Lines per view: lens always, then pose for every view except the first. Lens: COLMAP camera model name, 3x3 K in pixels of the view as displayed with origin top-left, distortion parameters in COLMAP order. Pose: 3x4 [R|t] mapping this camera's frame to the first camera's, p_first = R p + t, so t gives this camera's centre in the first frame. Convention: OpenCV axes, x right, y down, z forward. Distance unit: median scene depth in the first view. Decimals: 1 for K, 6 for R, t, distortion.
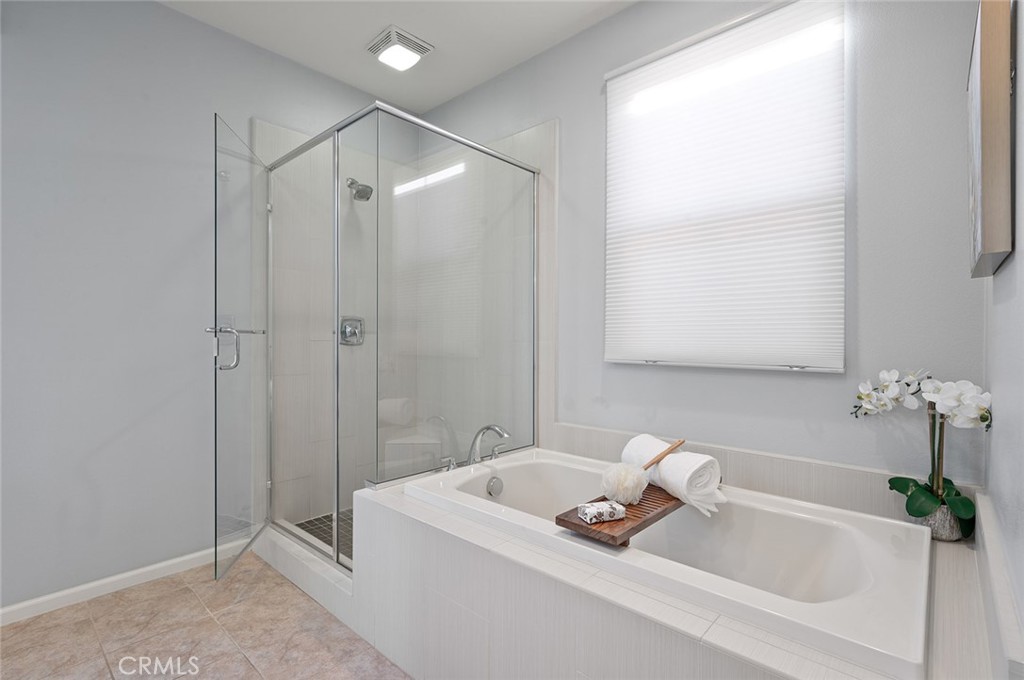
lens RADIAL K [[453.3, 0, 512.0], [0, 453.3, 340.0], [0, 0, 1]] dist [0.000343, -0.000053]
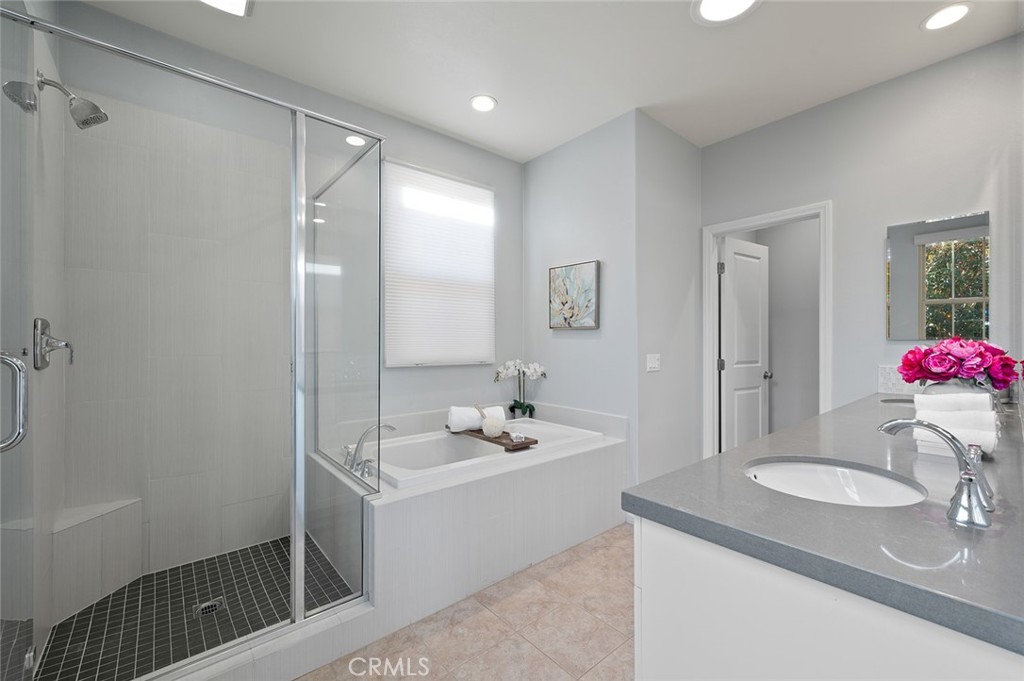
lens RADIAL K [[417.7, 0, 512.0], [0, 417.7, 340.5], [0, 0, 1]] dist [-0.002099, -0.000414]
pose [[0.153397, -0.001933, 0.988163, -1.148181], [0.003259, 0.999994, 0.001450, -0.039711], [-0.988159, 0.002998, 0.153402, 0.507520]]
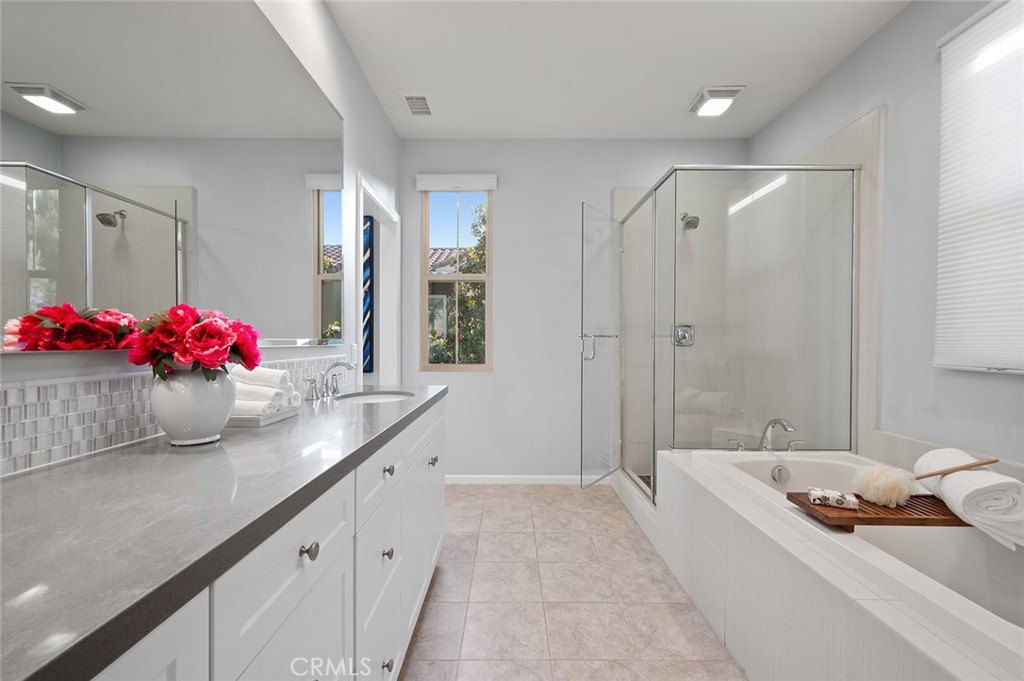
lens RADIAL K [[417.7, 0, 512.0], [0, 417.7, 340.5], [0, 0, 1]] dist [-0.002099, -0.000414]
pose [[0.657195, 0.000119, -0.753720, 0.302550], [-0.003314, 0.999991, -0.002731, 0.000662], [0.753713, 0.004293, 0.657190, -0.169903]]
